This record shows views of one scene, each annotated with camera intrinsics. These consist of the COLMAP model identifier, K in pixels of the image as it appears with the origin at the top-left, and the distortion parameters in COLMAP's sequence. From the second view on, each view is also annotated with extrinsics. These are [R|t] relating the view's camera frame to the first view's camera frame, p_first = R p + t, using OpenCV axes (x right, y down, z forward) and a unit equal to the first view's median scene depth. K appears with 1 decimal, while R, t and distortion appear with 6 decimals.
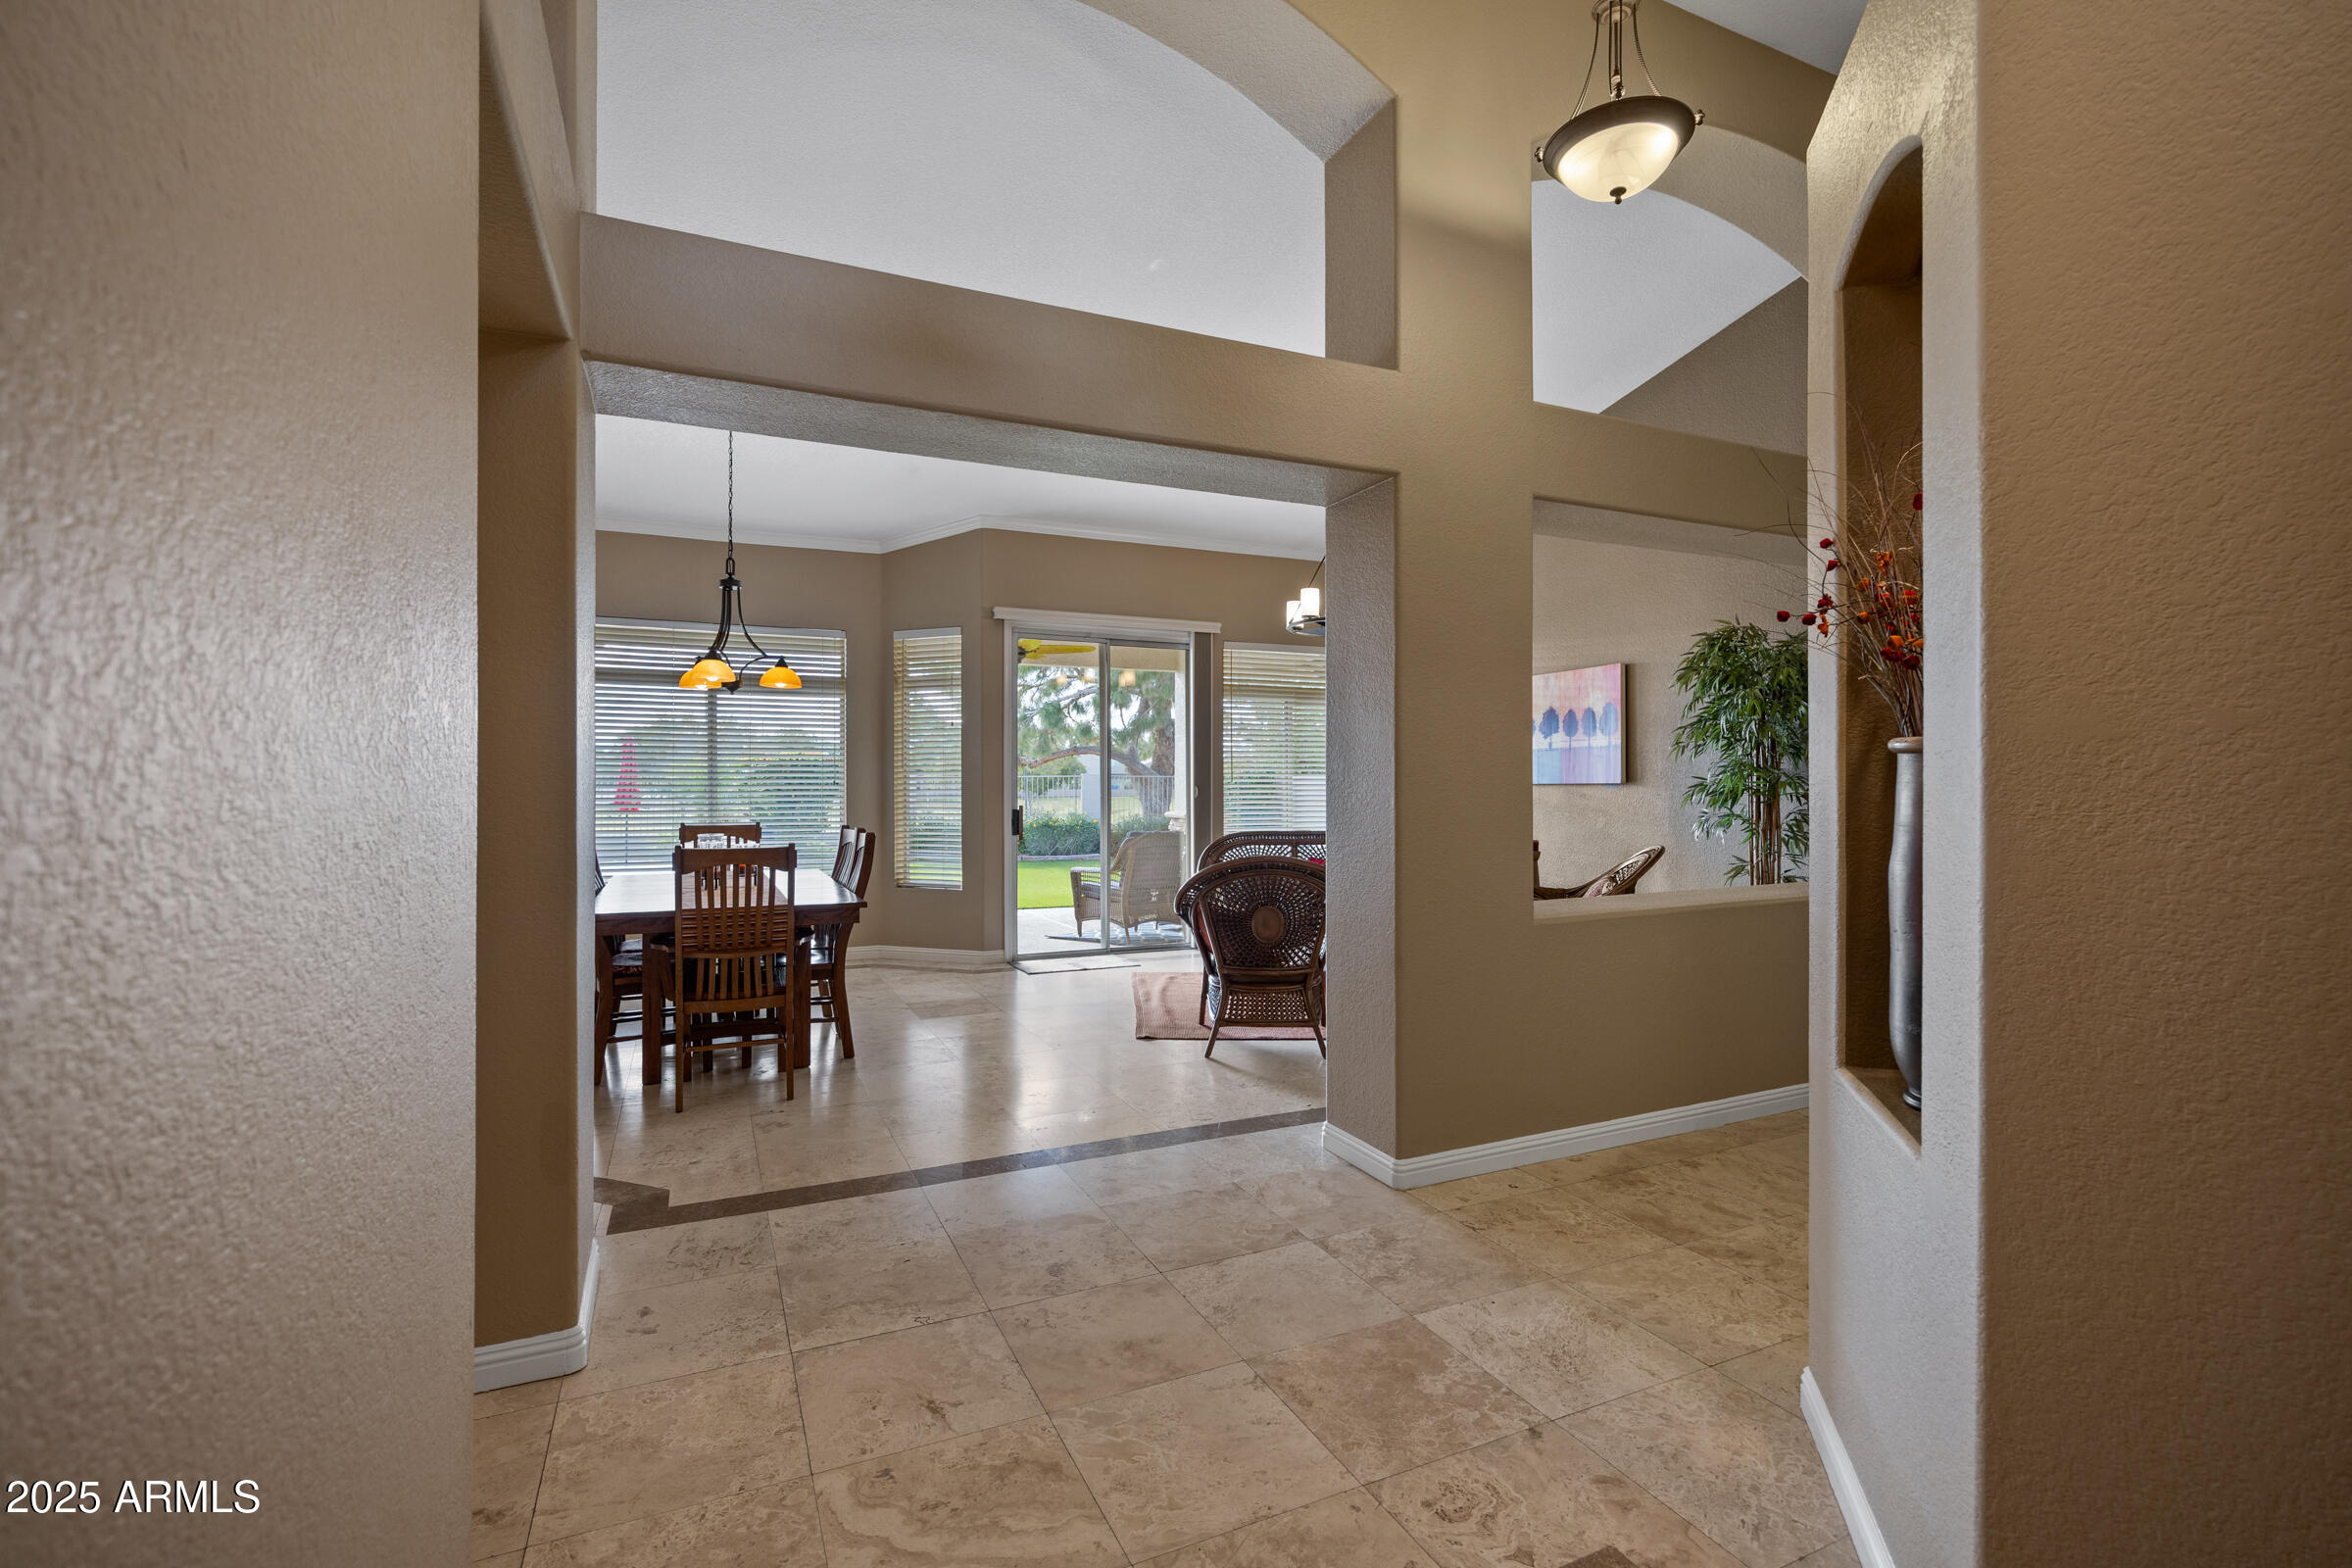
lens RADIAL K [[1045.4, 0, 1172.4], [0, 1045.4, 785.2], [0, 0, 1]] dist [0.005875, 0.000437]
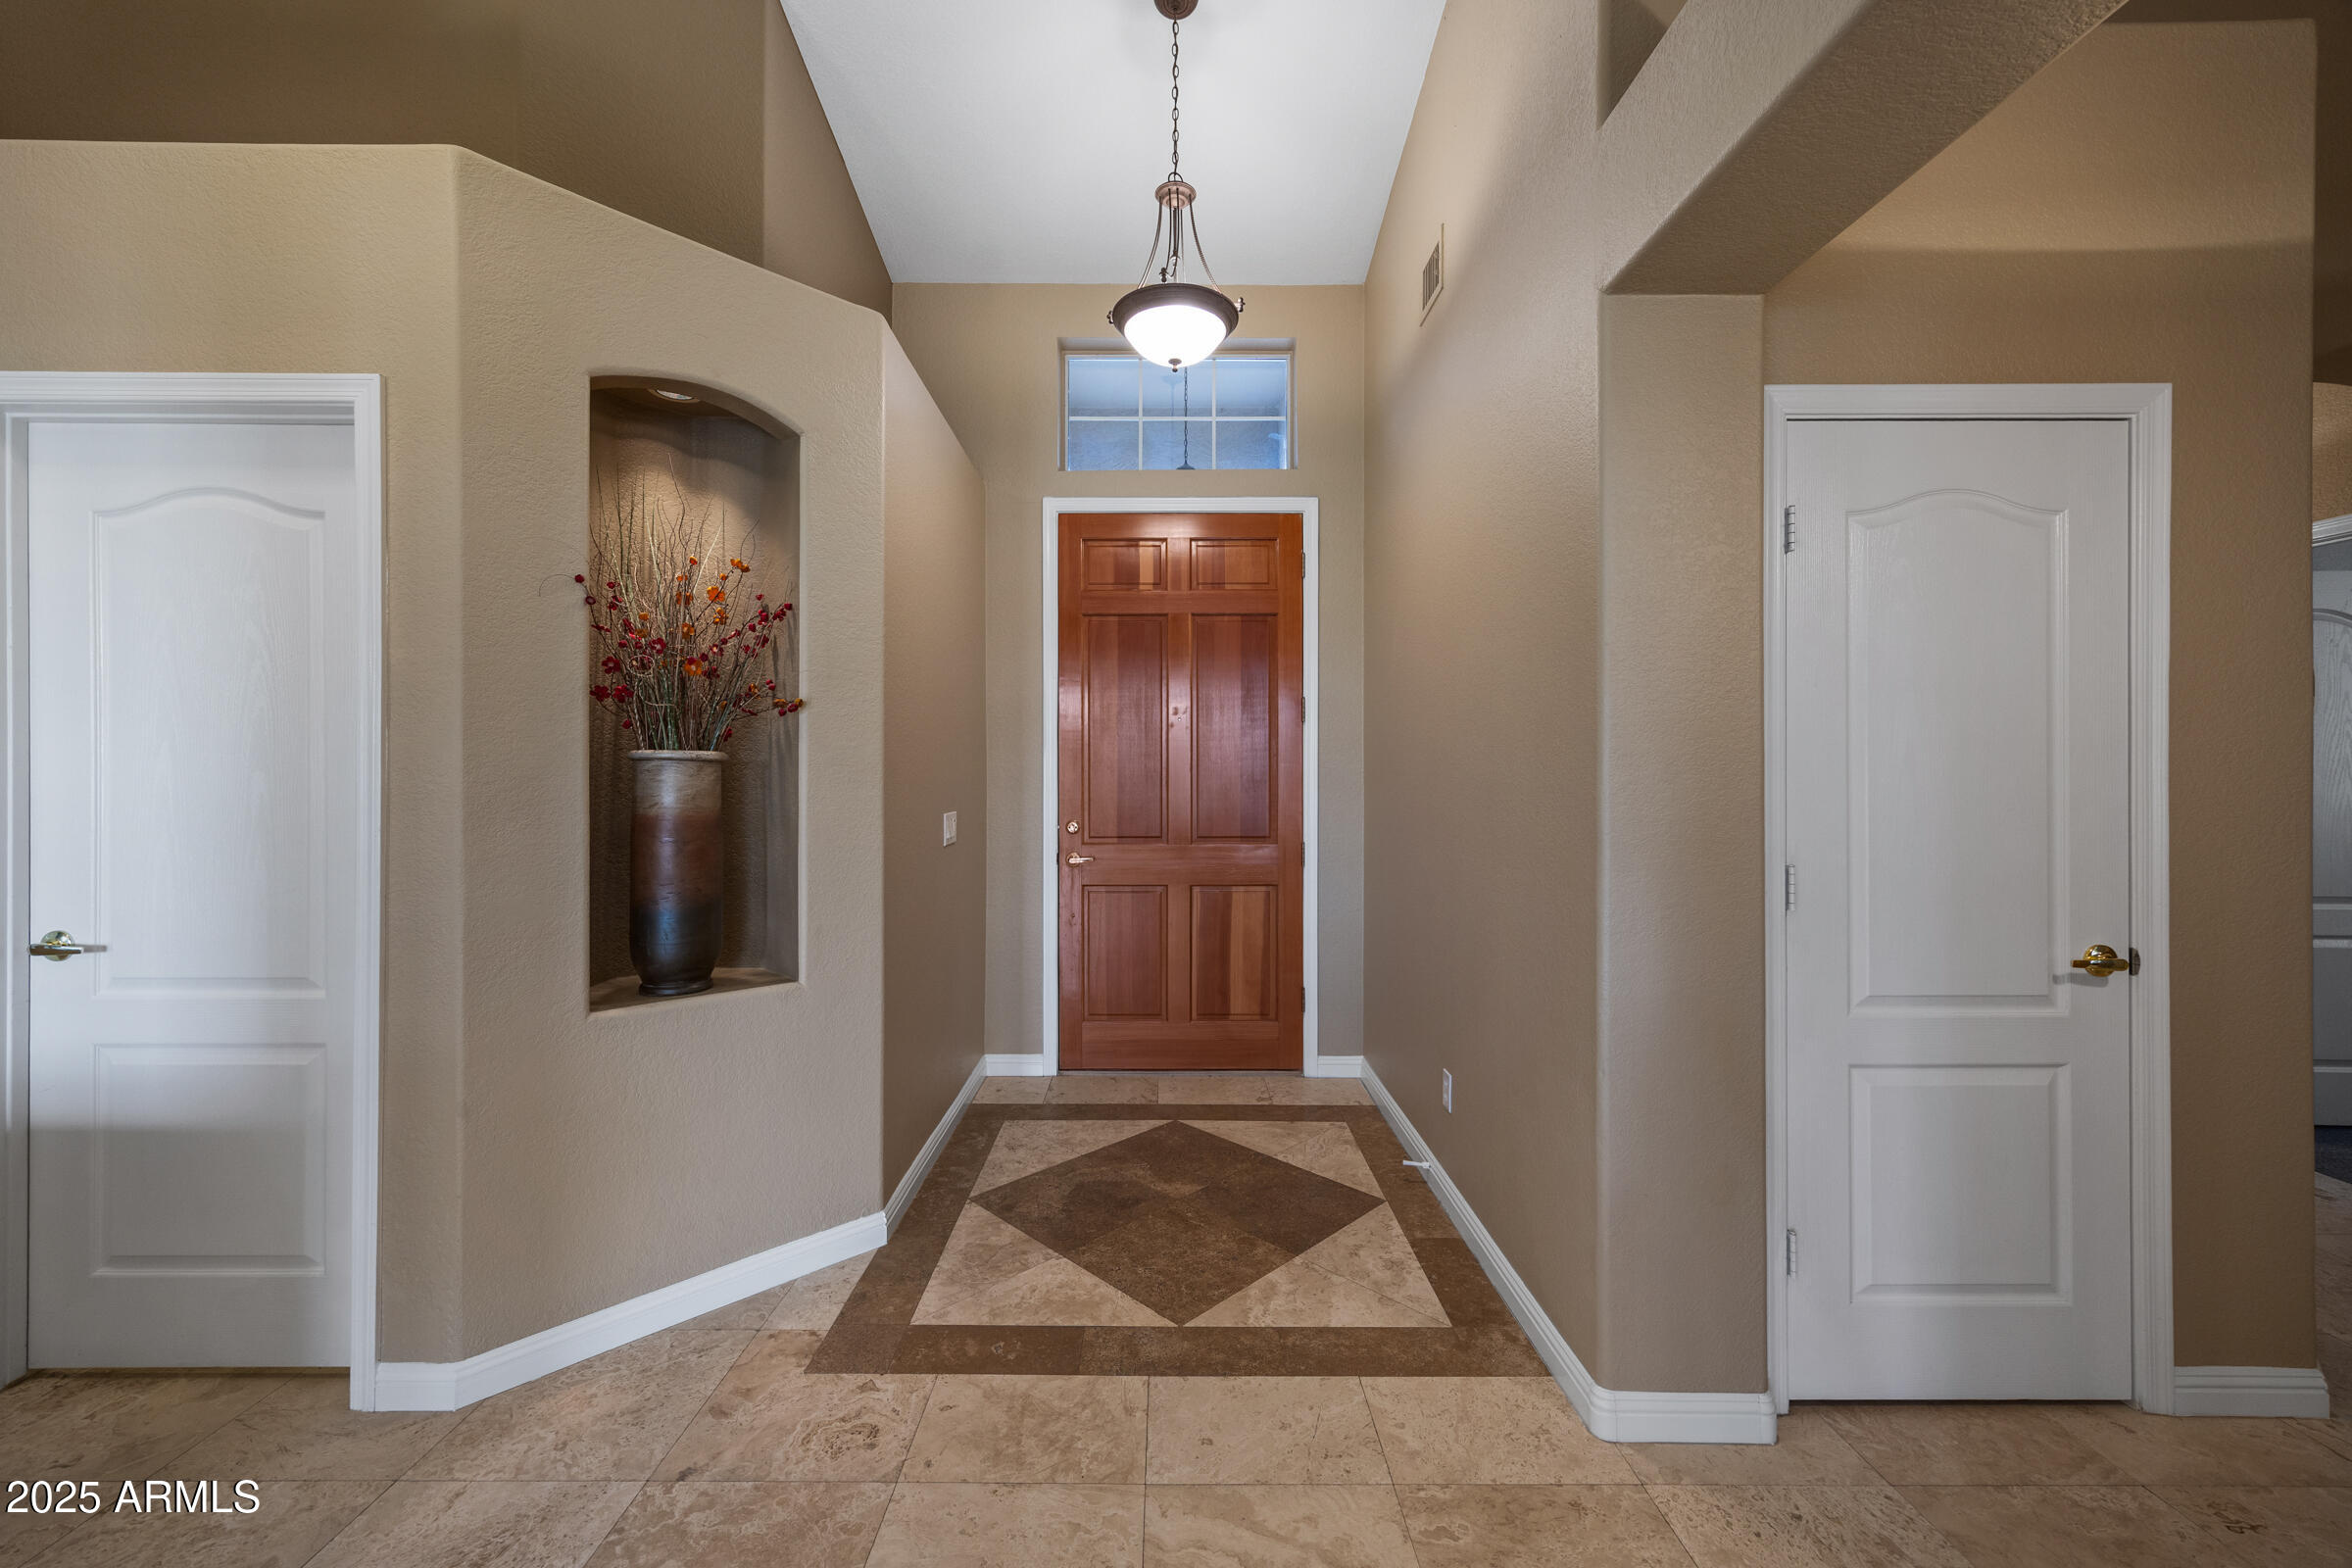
lens RADIAL K [[912.7, 0, 1167.8], [0, 912.7, 777.2], [0, 0, 1]] dist [0.003501, 0.000434]
pose [[-0.911087, 0.006110, 0.412170, -0.278588], [0.005515, 0.999981, -0.002633, 0.000318], [-0.412178, -0.000125, -0.911103, 1.127973]]
